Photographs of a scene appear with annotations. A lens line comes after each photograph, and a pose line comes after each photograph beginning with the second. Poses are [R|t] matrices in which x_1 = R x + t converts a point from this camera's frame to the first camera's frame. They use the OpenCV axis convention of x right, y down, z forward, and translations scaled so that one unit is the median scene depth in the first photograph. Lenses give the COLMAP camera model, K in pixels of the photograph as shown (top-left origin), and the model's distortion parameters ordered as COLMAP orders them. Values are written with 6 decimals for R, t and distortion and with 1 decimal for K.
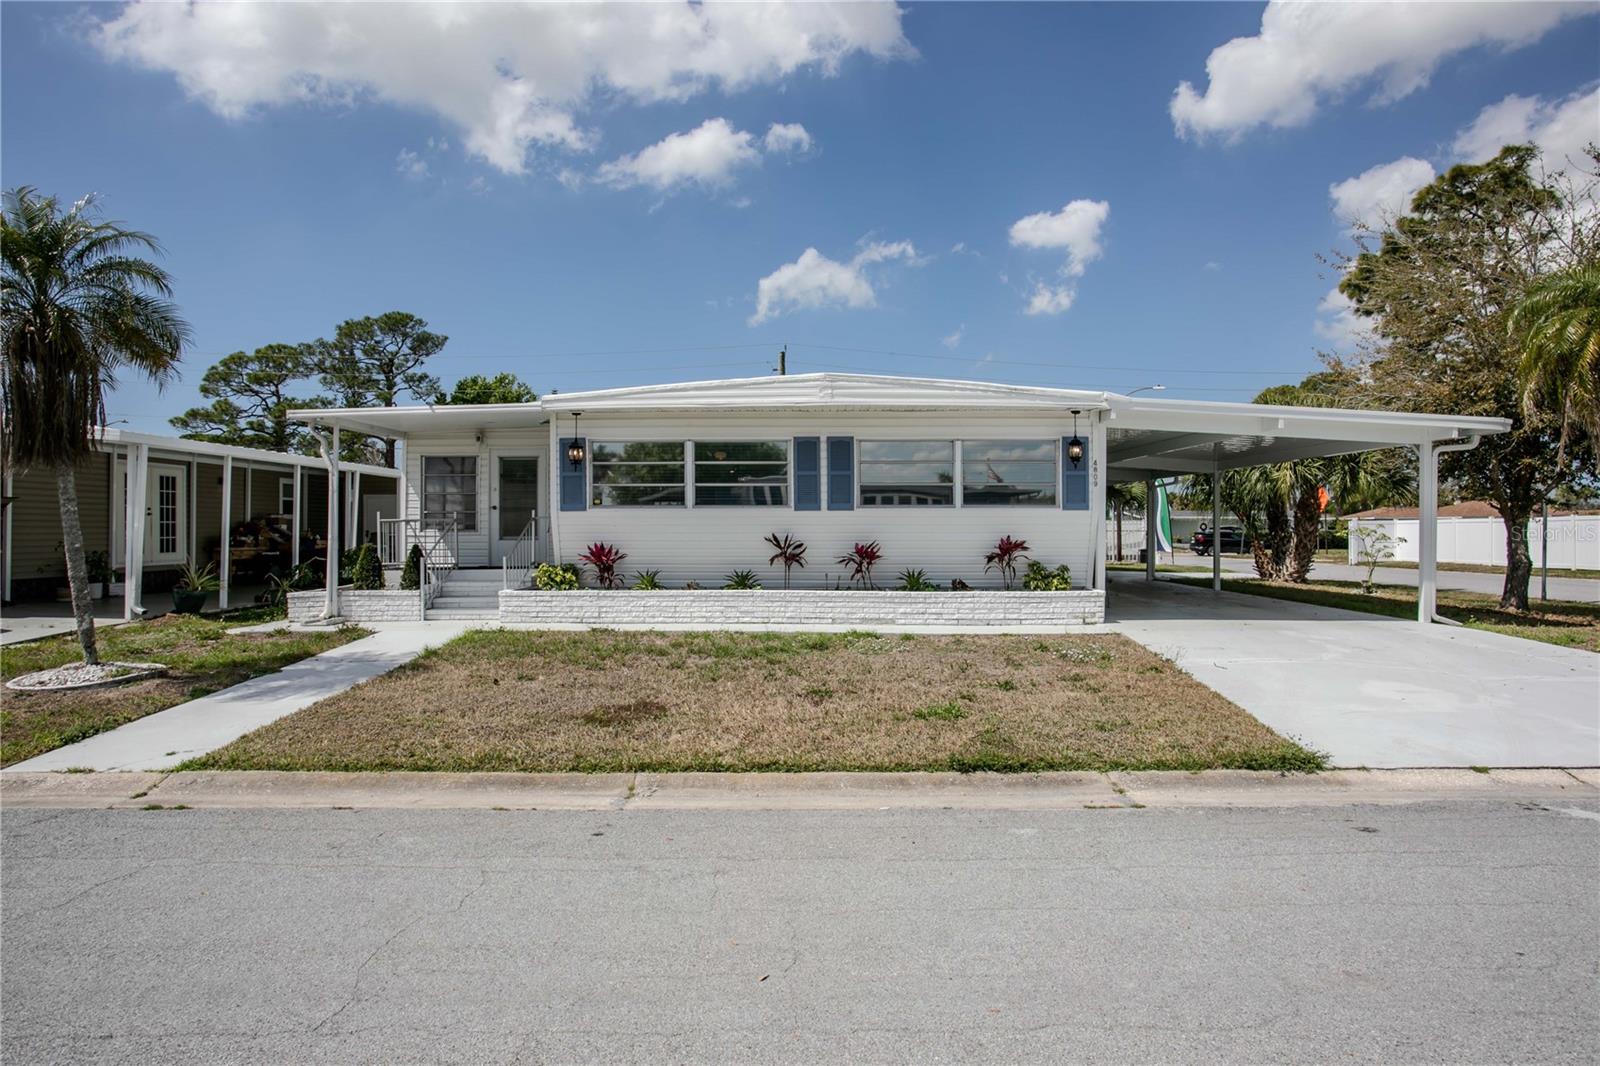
lens RADIAL K [[882.5, 0, 797.2], [0, 882.5, 535.0], [0, 0, 1]] dist [-0.039339, 0.000813]
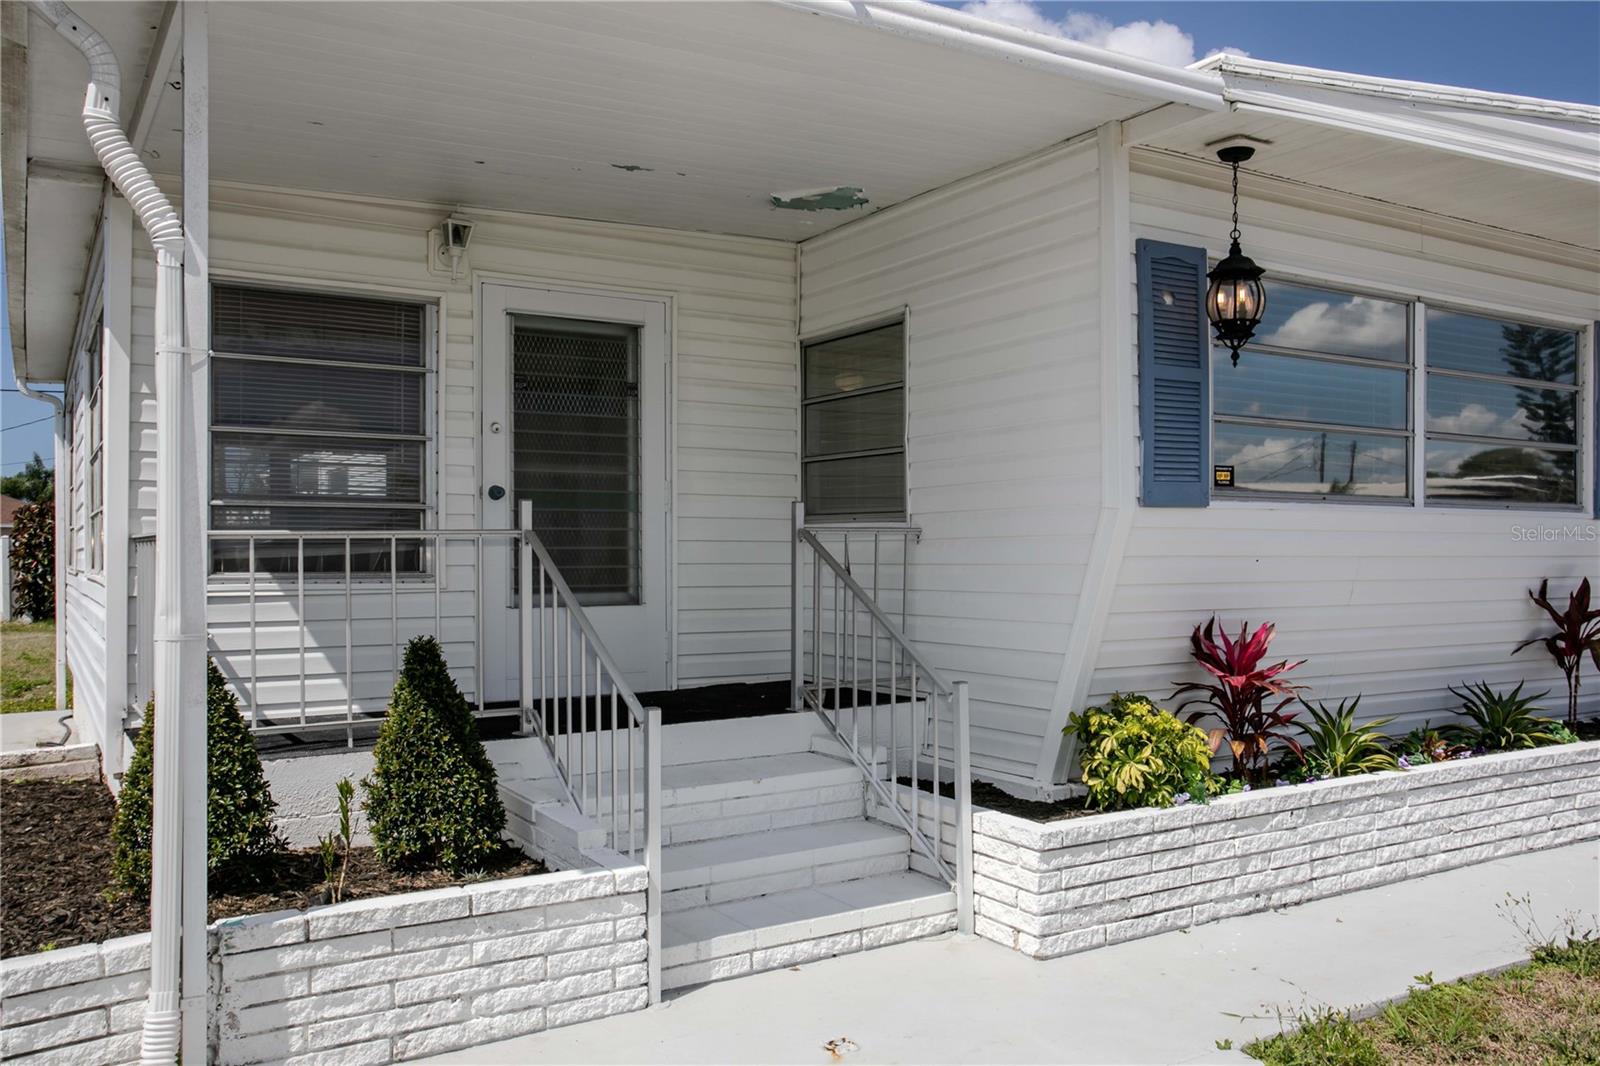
lens RADIAL K [[1230.8, 0, 798.4], [0, 1230.8, 564.1], [0, 0, 1]] dist [-0.023891, 0.081545]
pose [[0.847511, -0.004799, 0.530756, -0.563114], [0.002865, 0.999986, 0.004467, -0.011236], [-0.530770, -0.002265, 0.847513, 0.732942]]
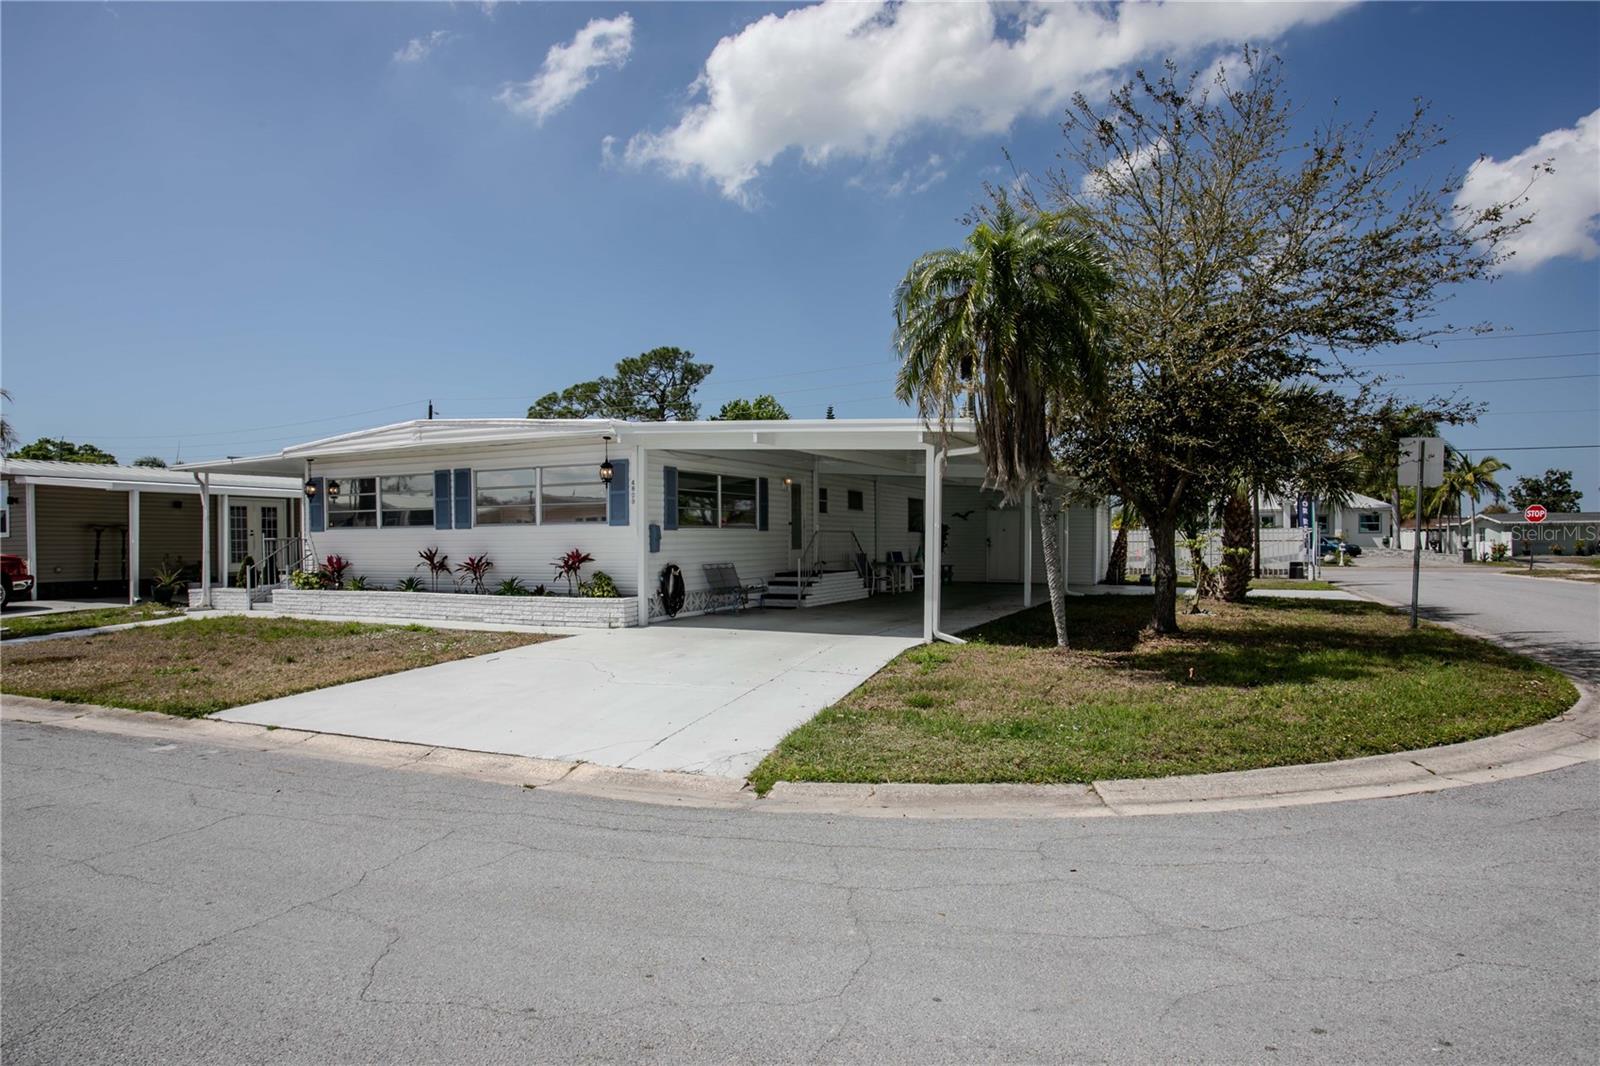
lens RADIAL K [[915.1, 0, 795.0], [0, 915.1, 561.6], [0, 0, 1]] dist [-0.074317, 0.070138]
pose [[0.911845, 0.002867, -0.410525, 0.983674], [0.003961, 0.999868, 0.015779, -0.000130], [0.410516, -0.016014, 0.911713, 0.037432]]
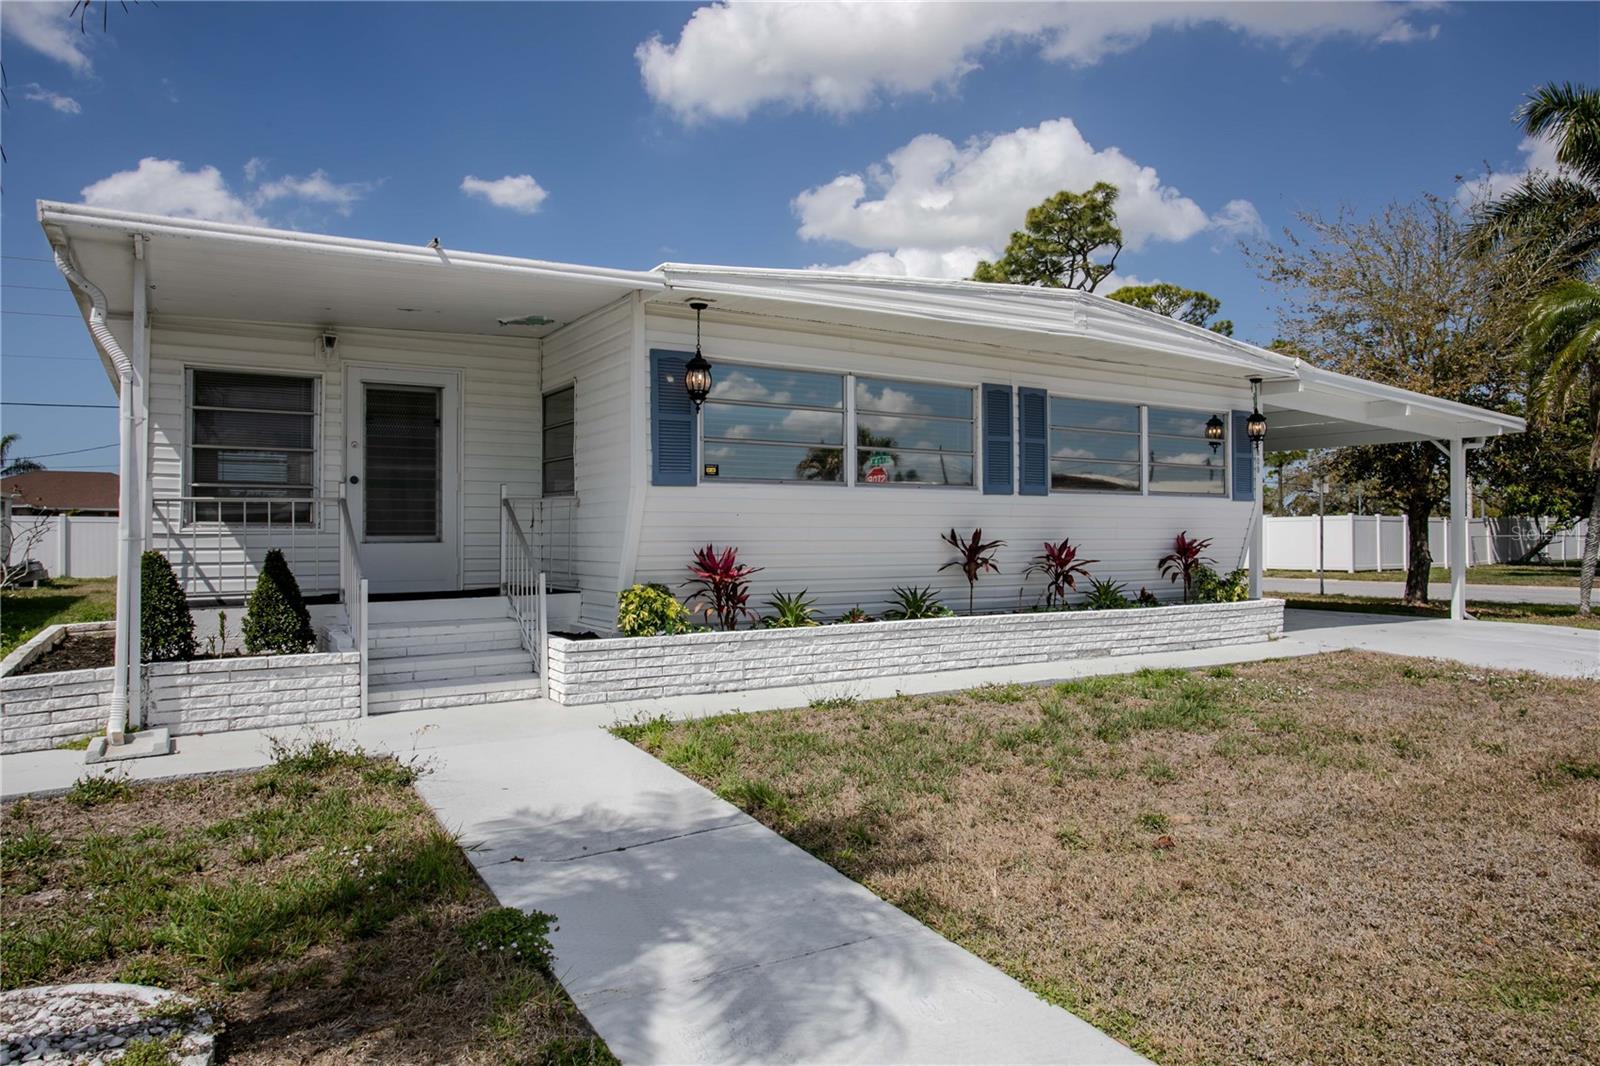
lens RADIAL K [[981.7, 0, 781.4], [0, 981.7, 529.0], [0, 0, 1]] dist [-0.060464, 0.067592]
pose [[0.850589, 0.002375, 0.525825, -0.515373], [0.002380, 0.999962, -0.008367, 0.004182], [-0.525825, 0.008368, 0.850551, 0.453704]]
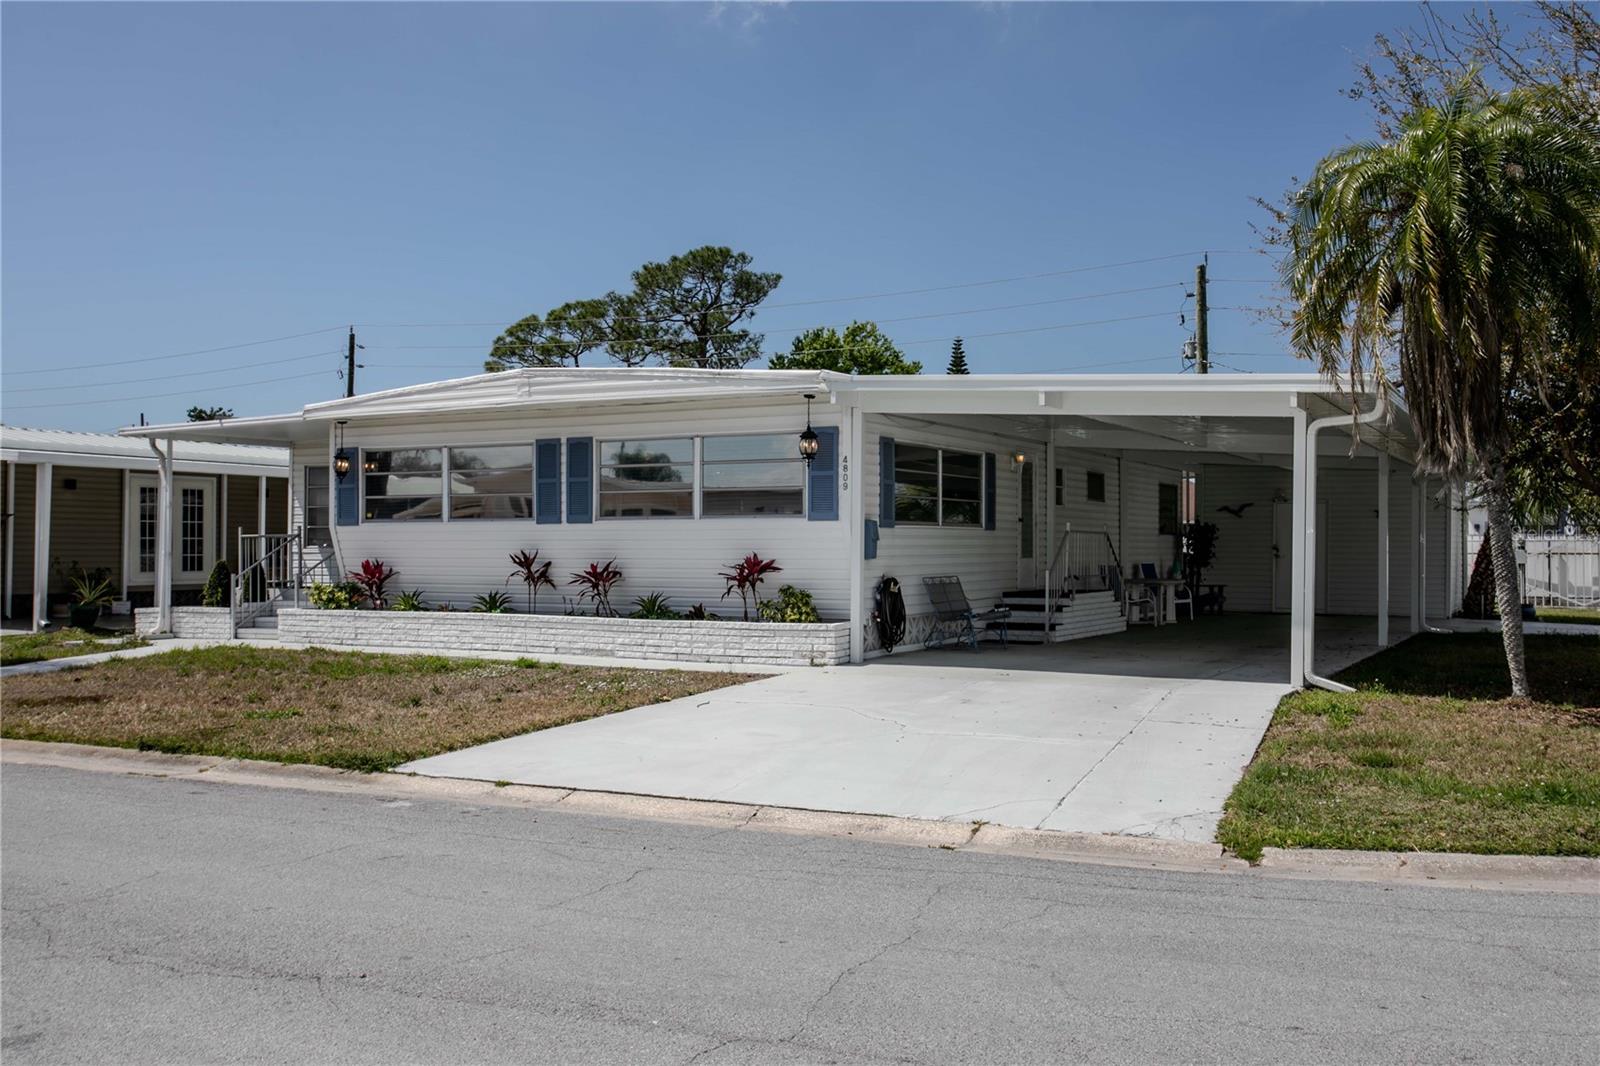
lens RADIAL K [[1450.7, 0, 800.0], [0, 1450.7, 533.0], [0, 0, 1]] dist [0.021818, 0.014301]
pose [[0.890976, -0.003547, -0.454036, 0.877282], [-0.004930, 0.999835, -0.017484, 0.005364], [0.454023, 0.017816, 0.890812, -0.160363]]
